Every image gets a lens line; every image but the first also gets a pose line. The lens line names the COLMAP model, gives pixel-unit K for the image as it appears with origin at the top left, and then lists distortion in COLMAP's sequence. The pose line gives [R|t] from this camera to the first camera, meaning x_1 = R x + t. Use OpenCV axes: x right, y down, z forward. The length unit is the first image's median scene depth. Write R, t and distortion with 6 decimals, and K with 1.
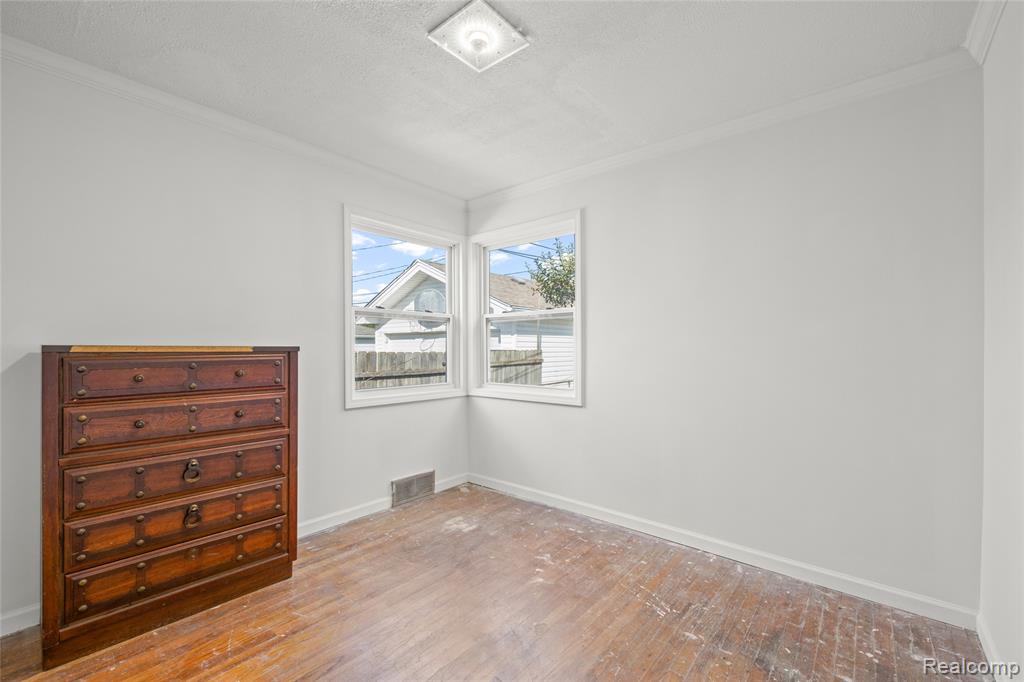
lens RADIAL K [[432.7, 0, 511.2], [0, 432.7, 344.3], [0, 0, 1]] dist [0.005011, -0.000425]
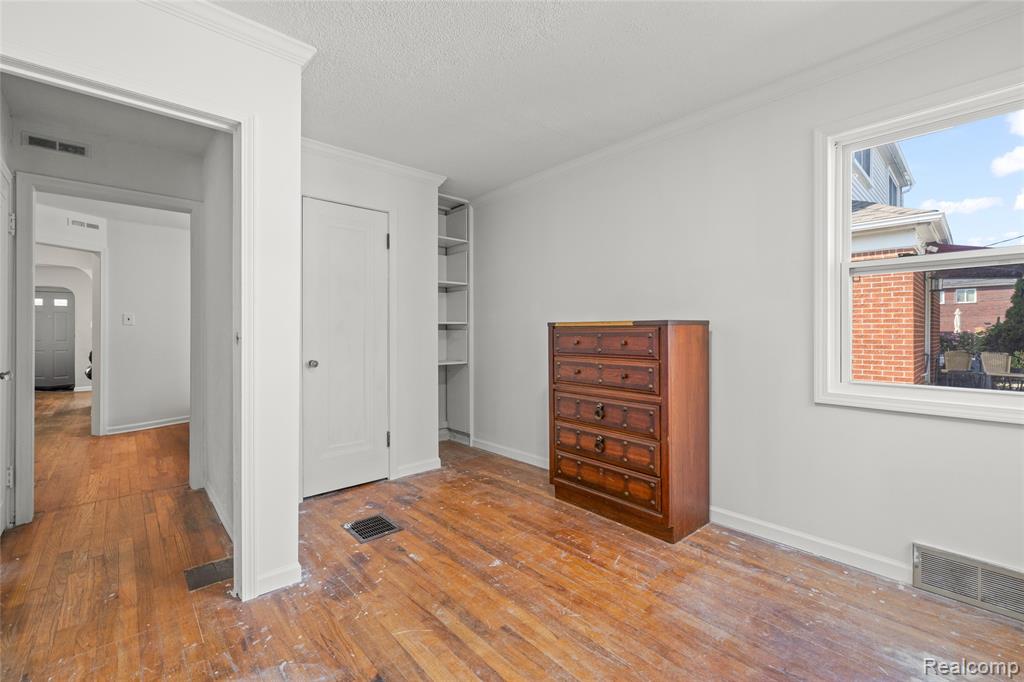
lens RADIAL K [[432.7, 0, 511.2], [0, 432.7, 344.3], [0, 0, 1]] dist [0.005011, -0.000425]
pose [[-0.142094, 0.022169, -0.989605, 0.606207], [0.008046, 0.999742, 0.021241, 0.042208], [0.989820, -0.004944, -0.142236, 0.842808]]
